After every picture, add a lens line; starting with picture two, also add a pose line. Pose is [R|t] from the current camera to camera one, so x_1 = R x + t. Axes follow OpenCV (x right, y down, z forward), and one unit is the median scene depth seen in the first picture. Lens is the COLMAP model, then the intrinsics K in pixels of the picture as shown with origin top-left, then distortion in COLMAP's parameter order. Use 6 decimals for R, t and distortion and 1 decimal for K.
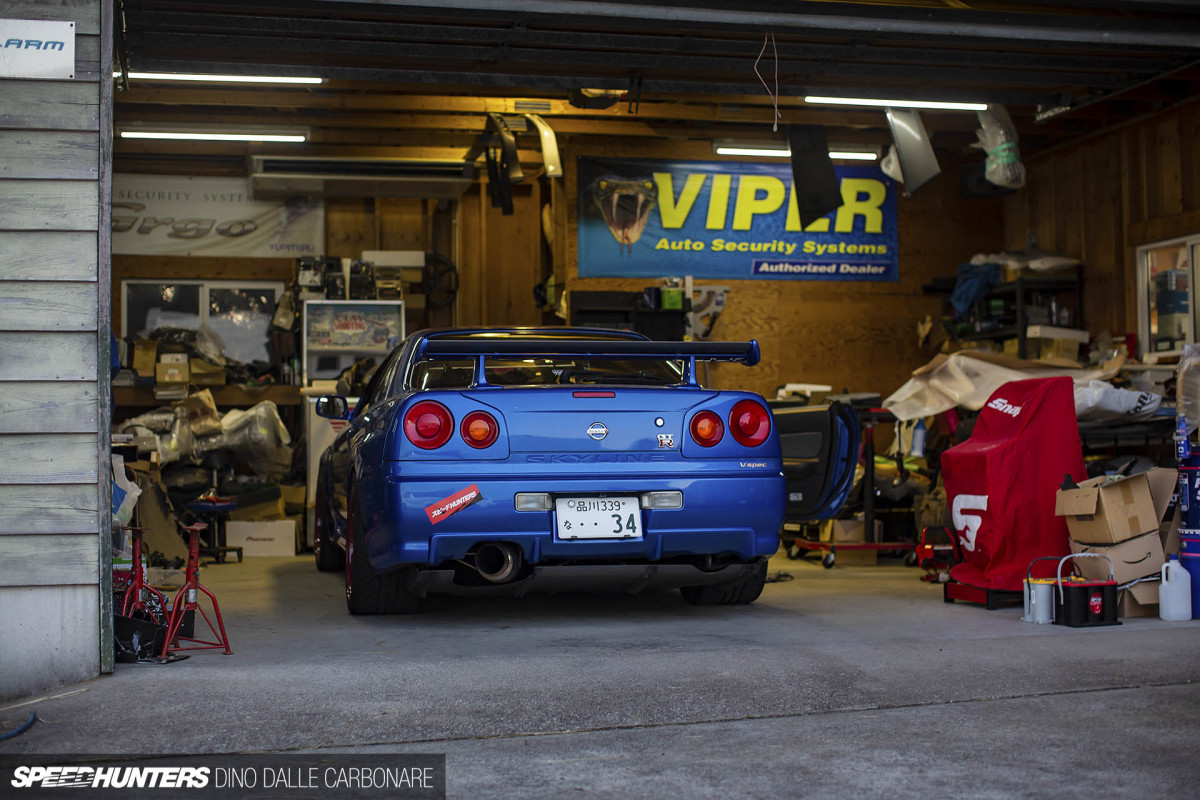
lens RADIAL K [[1721.3, 0, 600.0], [0, 1721.3, 400.0], [0, 0, 1]] dist [-0.014023, 0.003862]
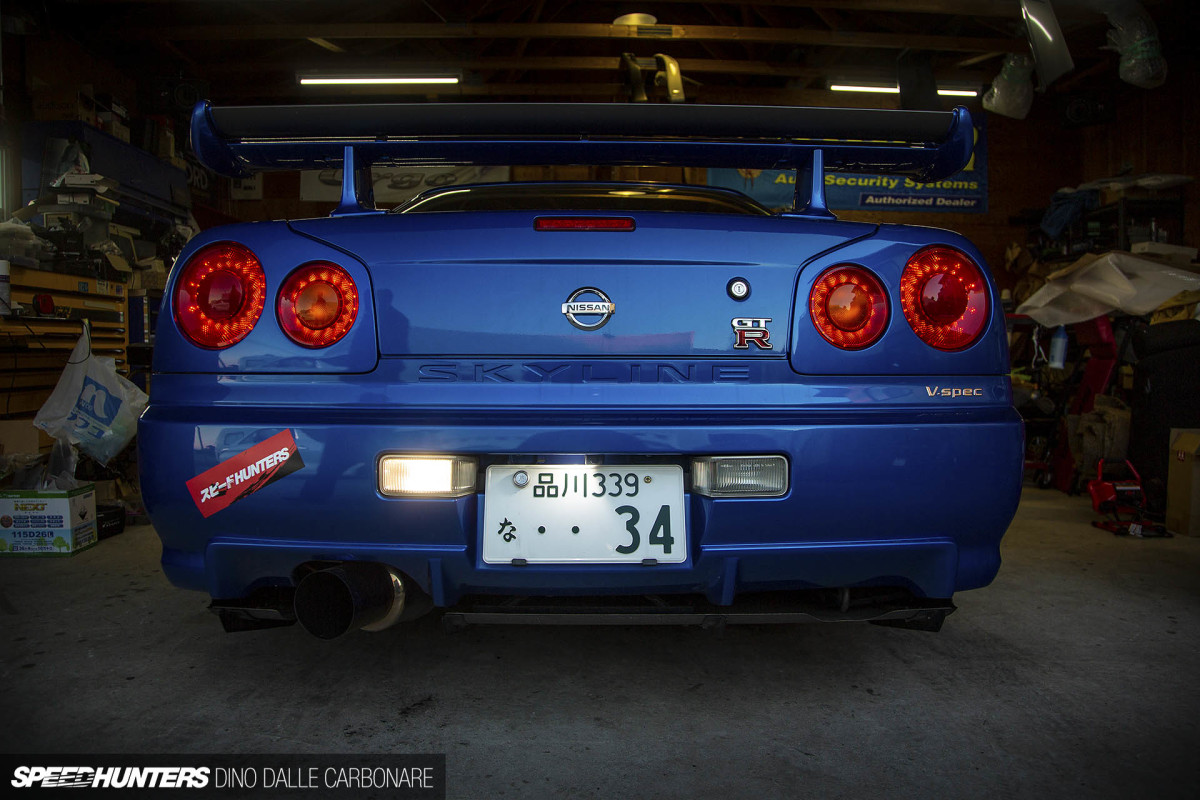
lens RADIAL K [[781.0, 0, 600.0], [0, 781.0, 400.0], [0, 0, 1]] dist [-0.130584, 0.067453]
pose [[0.979992, 0.022107, -0.197804, 0.023825], [-0.005055, 0.996257, 0.086295, 0.014419], [0.198971, -0.083569, 0.976436, 0.486117]]
